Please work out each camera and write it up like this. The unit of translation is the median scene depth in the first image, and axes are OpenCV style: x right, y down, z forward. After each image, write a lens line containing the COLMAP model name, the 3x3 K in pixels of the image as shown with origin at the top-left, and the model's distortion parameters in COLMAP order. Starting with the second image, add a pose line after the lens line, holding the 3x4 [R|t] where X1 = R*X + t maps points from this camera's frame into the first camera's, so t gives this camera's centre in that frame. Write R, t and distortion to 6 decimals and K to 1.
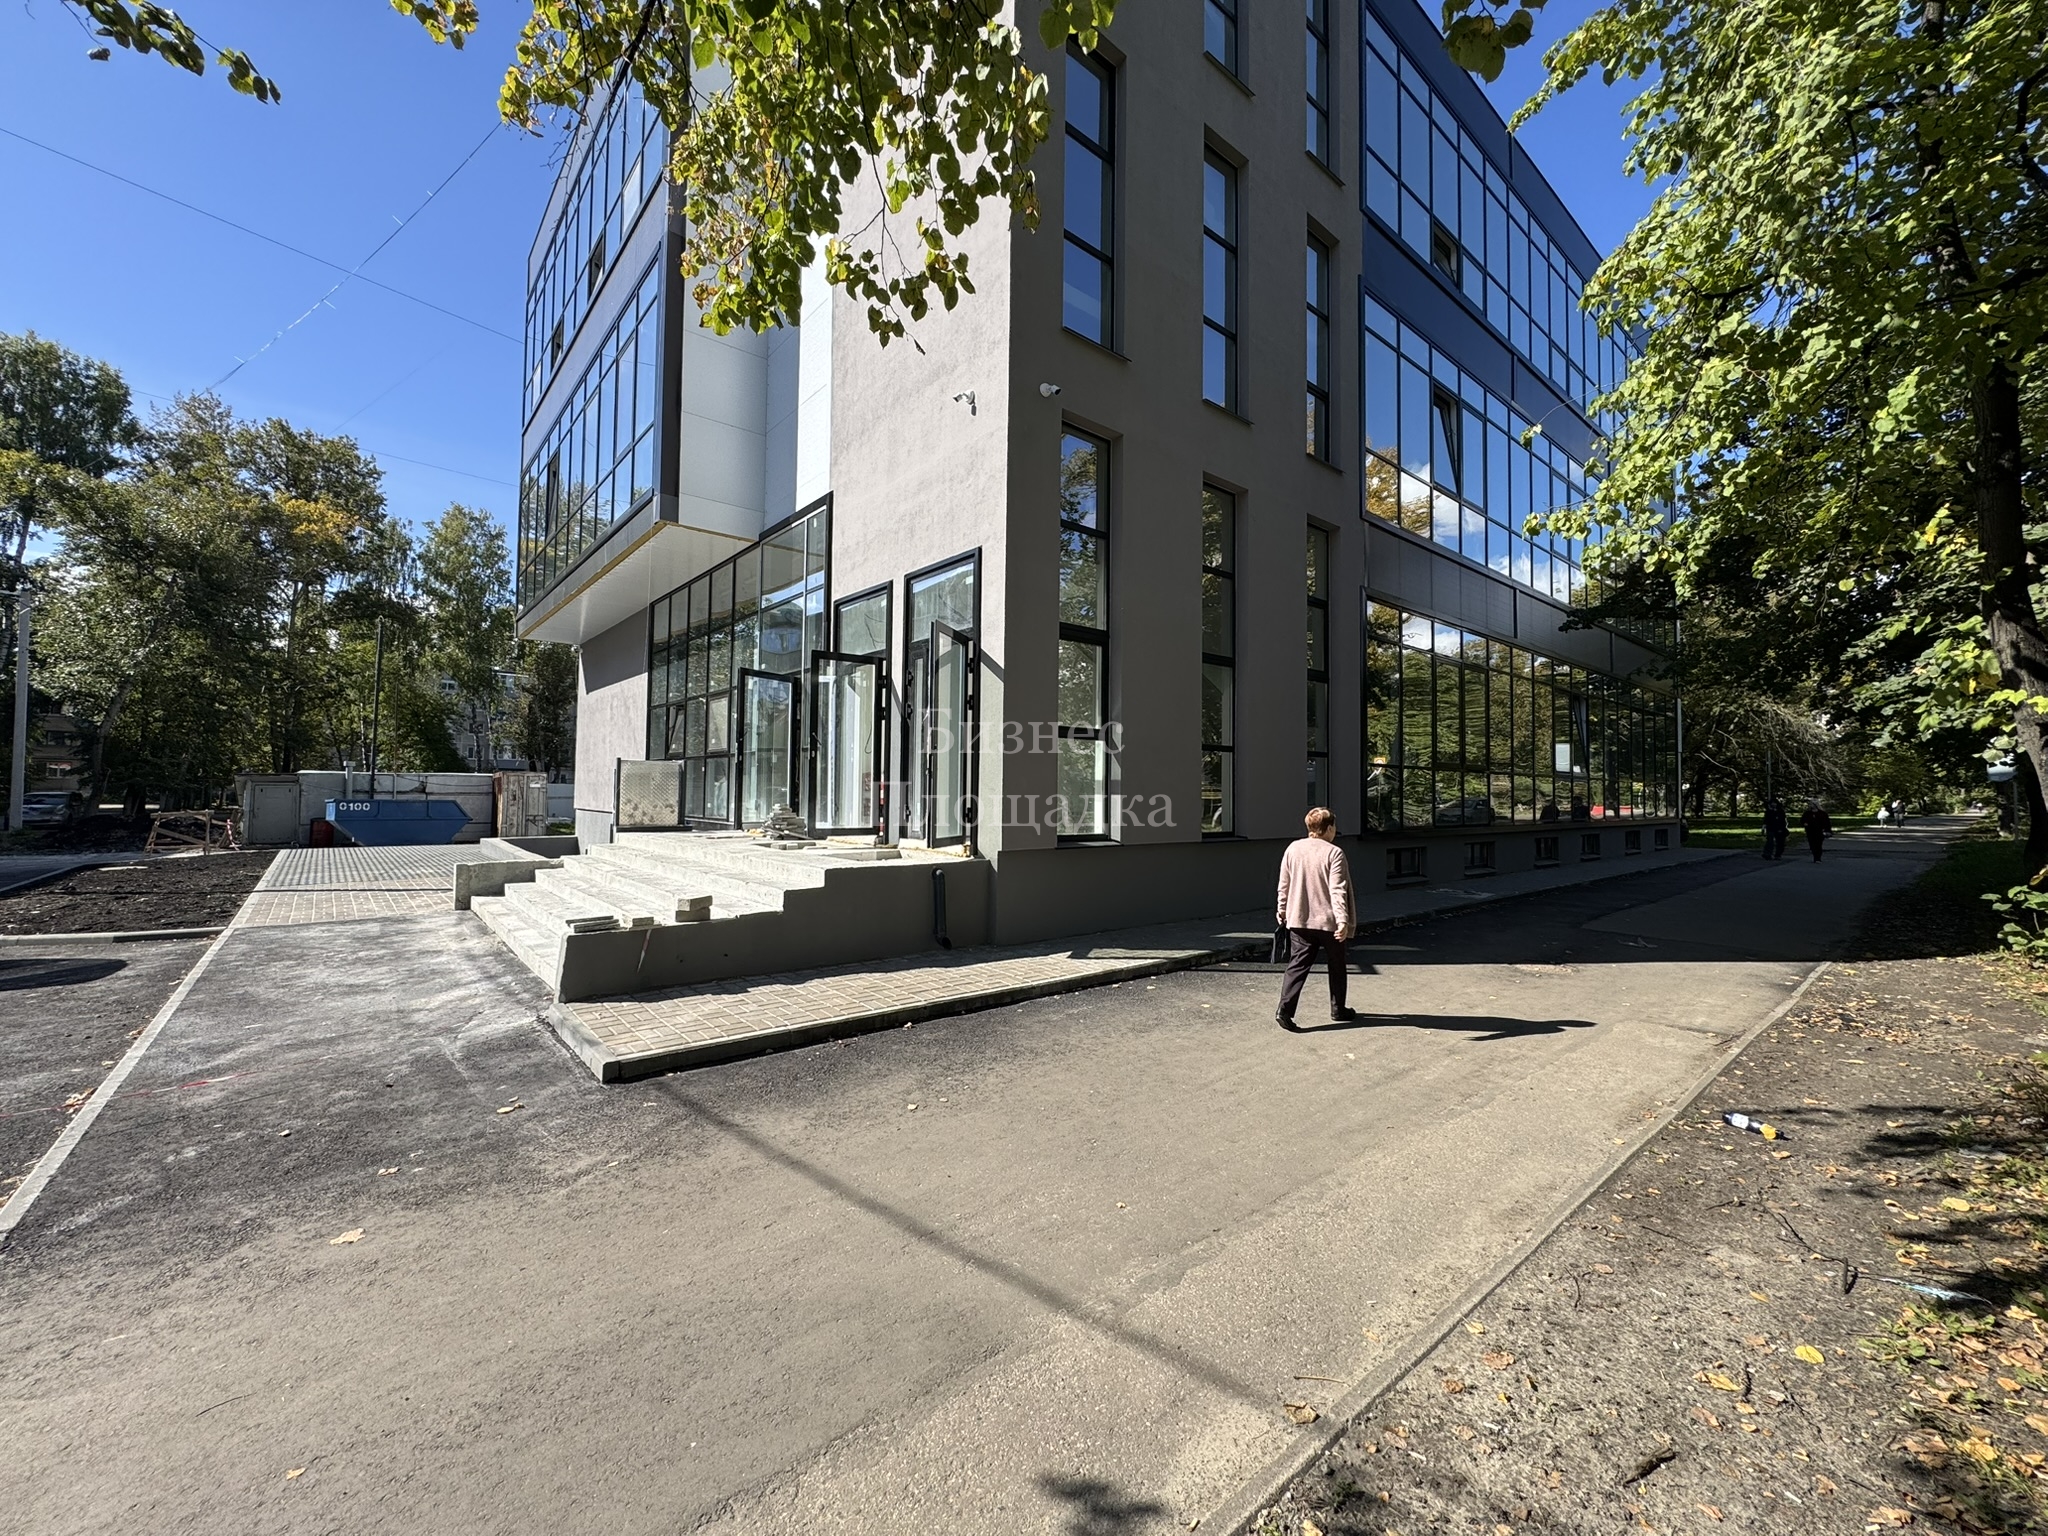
lens RADIAL K [[818.6, 0, 1029.5], [0, 818.6, 765.4], [0, 0, 1]] dist [-0.003186, 0.000600]
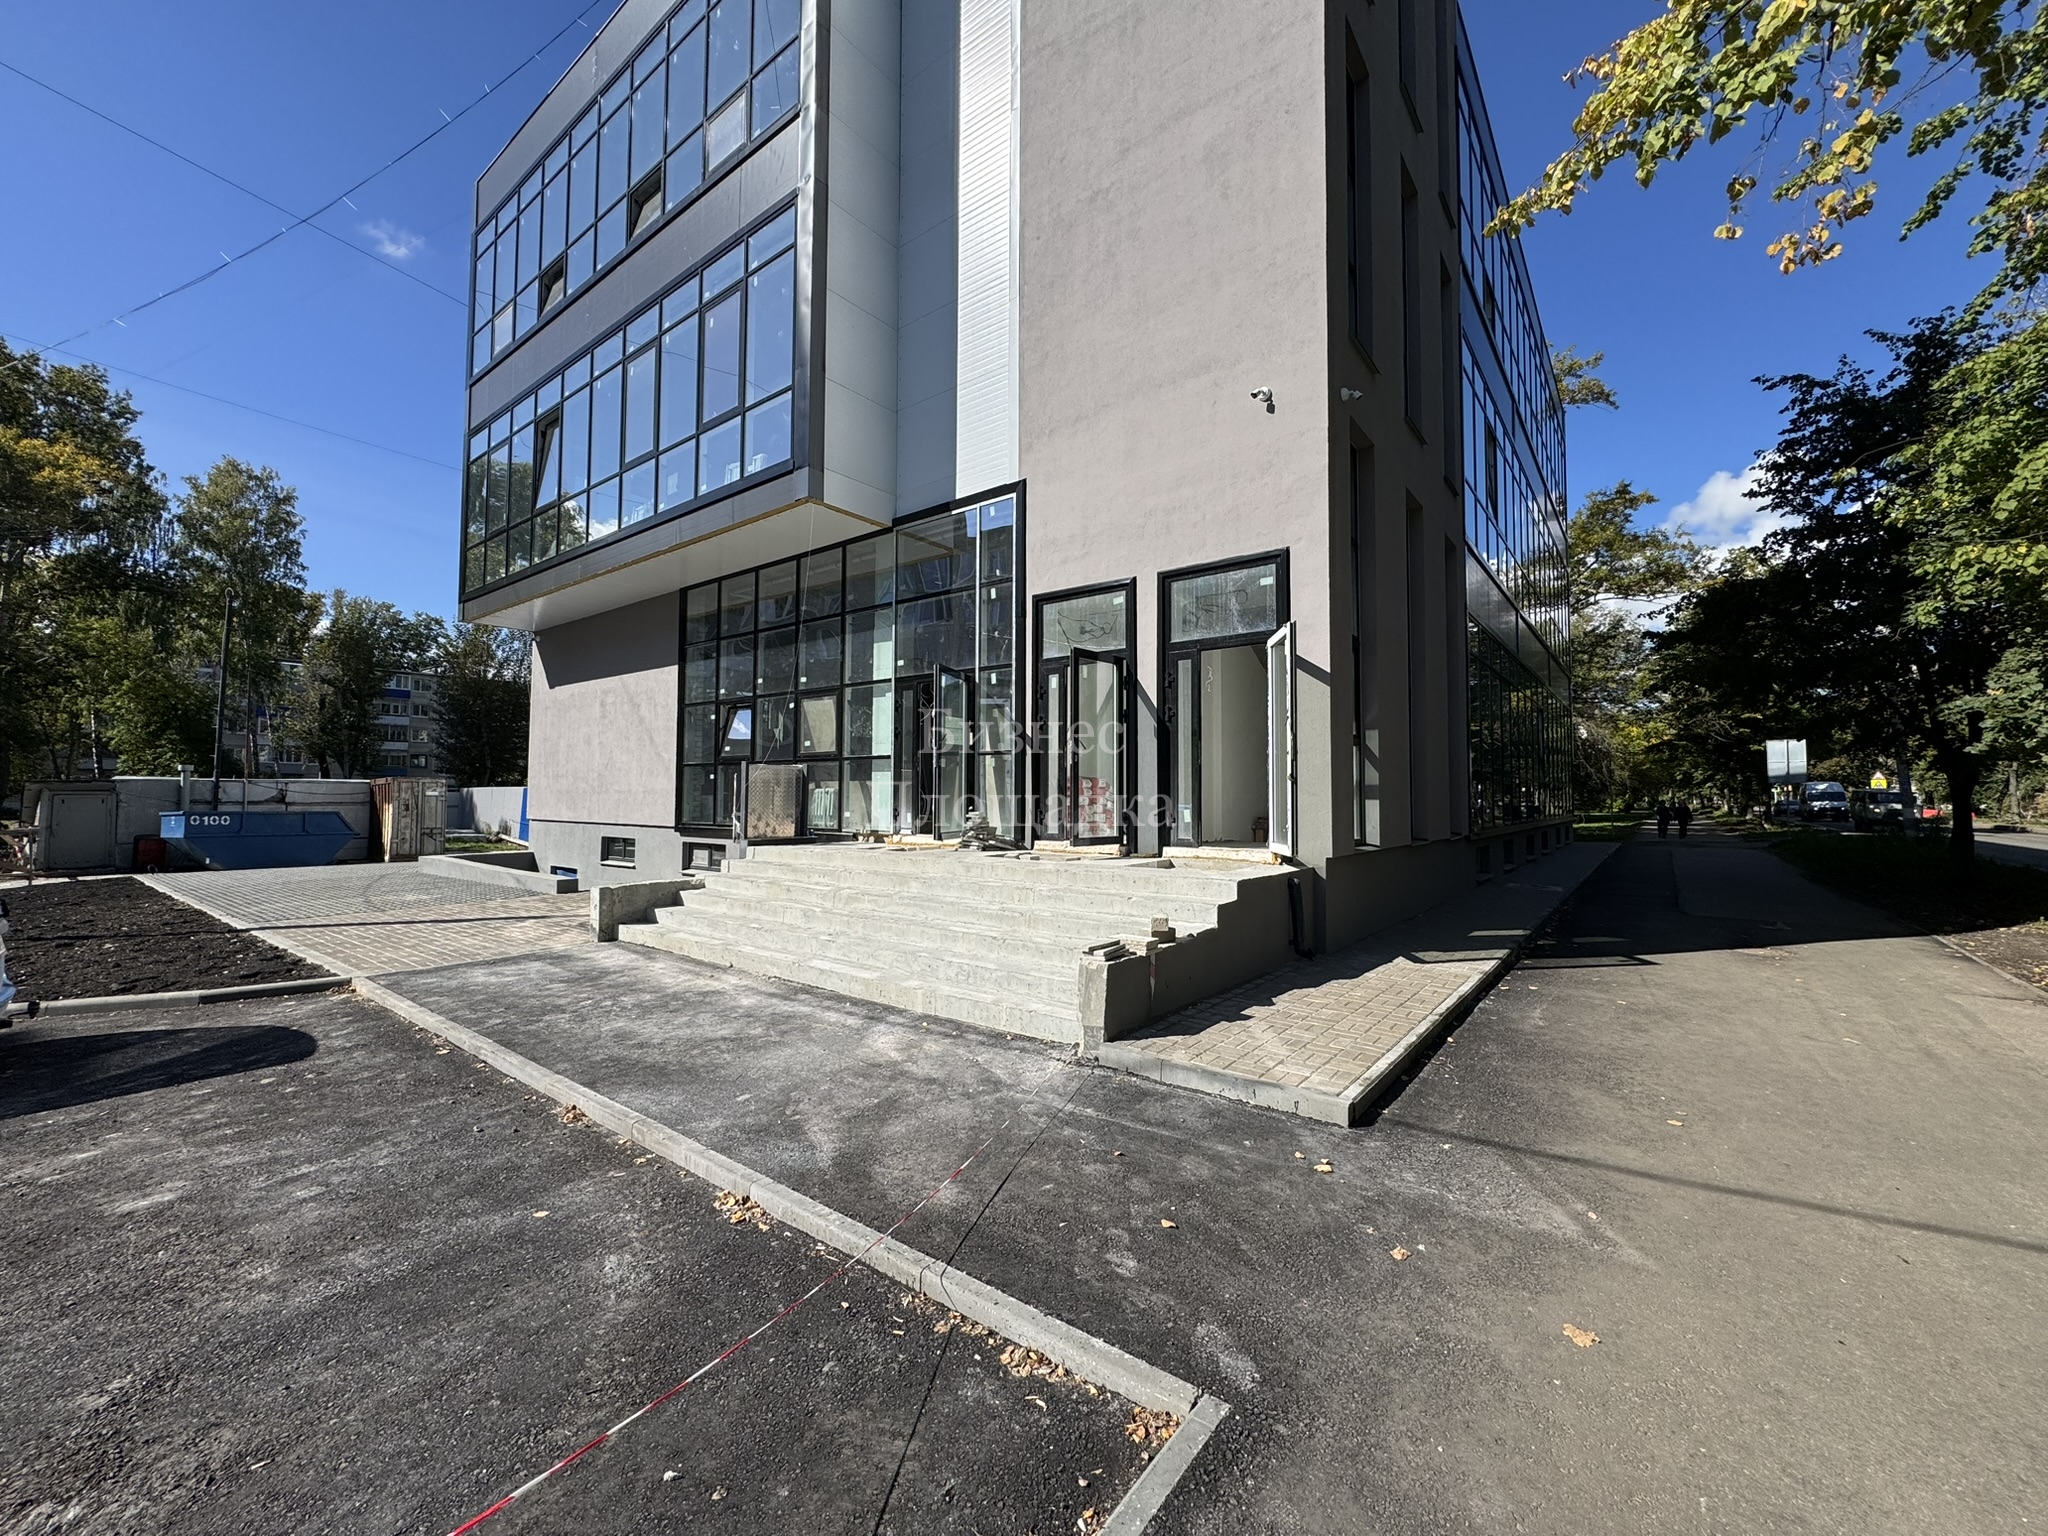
lens RADIAL K [[818.6, 0, 1028.9], [0, 818.6, 765.6], [0, 0, 1]] dist [-0.003186, 0.000600]
pose [[0.978807, 0.001232, 0.204782, -0.457570], [-0.000190, 0.999987, -0.005107, -0.000985], [-0.204785, 0.004960, 0.978794, 0.085497]]
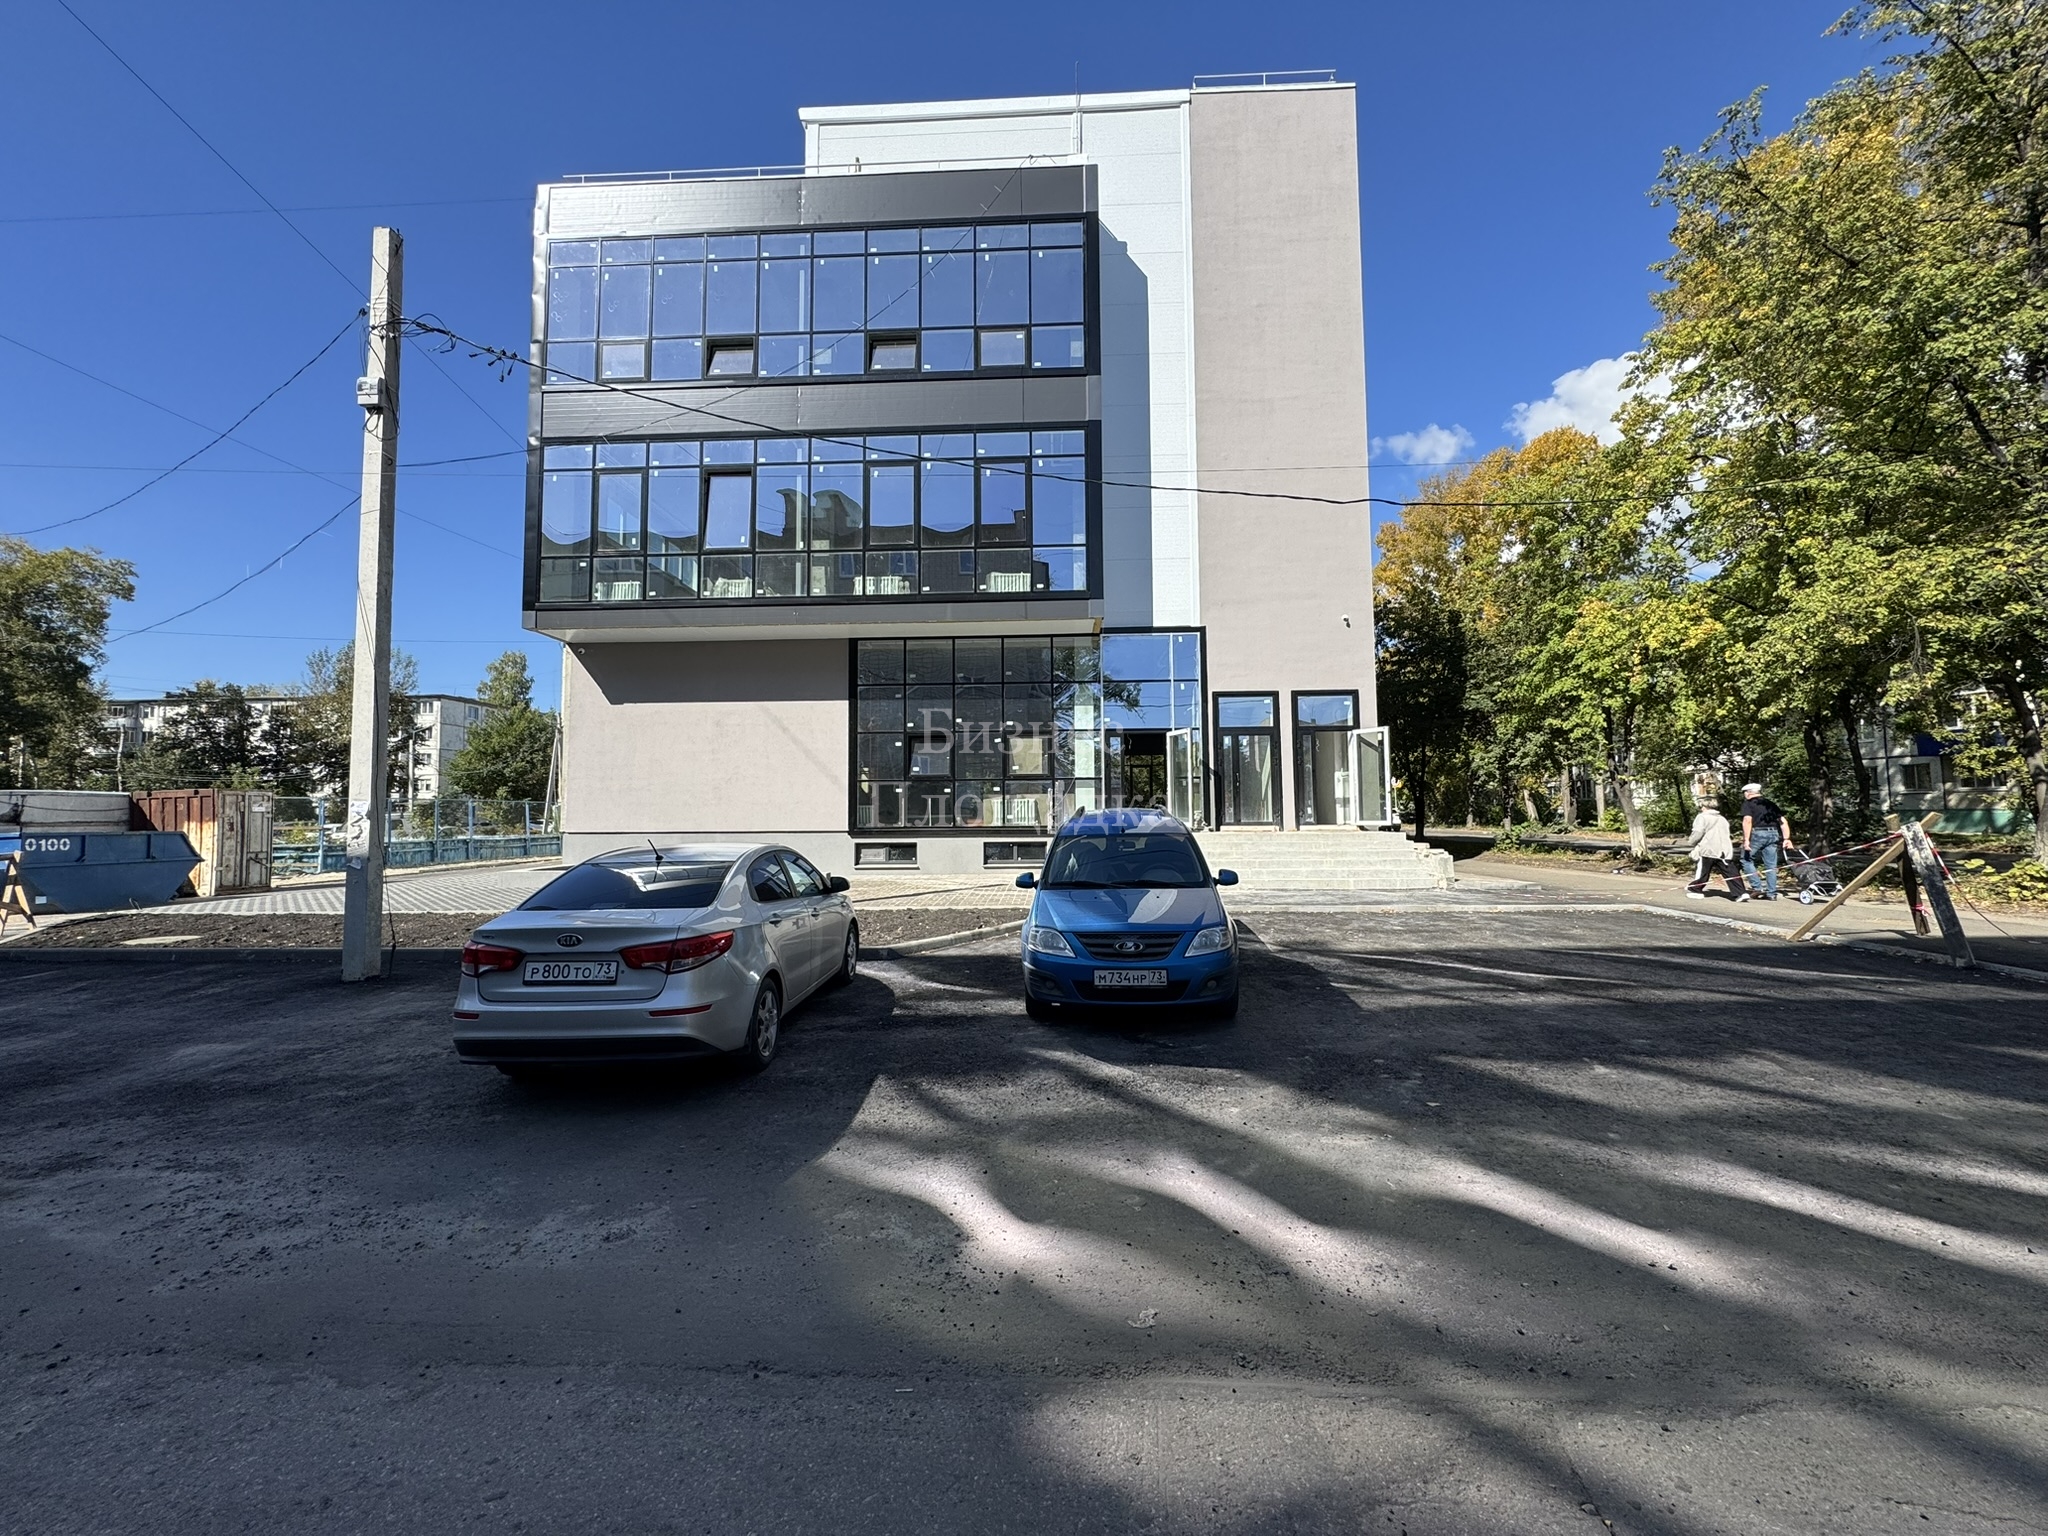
lens RADIAL K [[818.6, 0, 1017.0], [0, 818.6, 762.9], [0, 0, 1]] dist [-0.003186, 0.000600]
pose [[0.679694, 0.029814, 0.732890, -1.852265], [-0.008678, 0.999431, -0.032609, 0.006876], [-0.733445, 0.015804, 0.679565, 0.149360]]
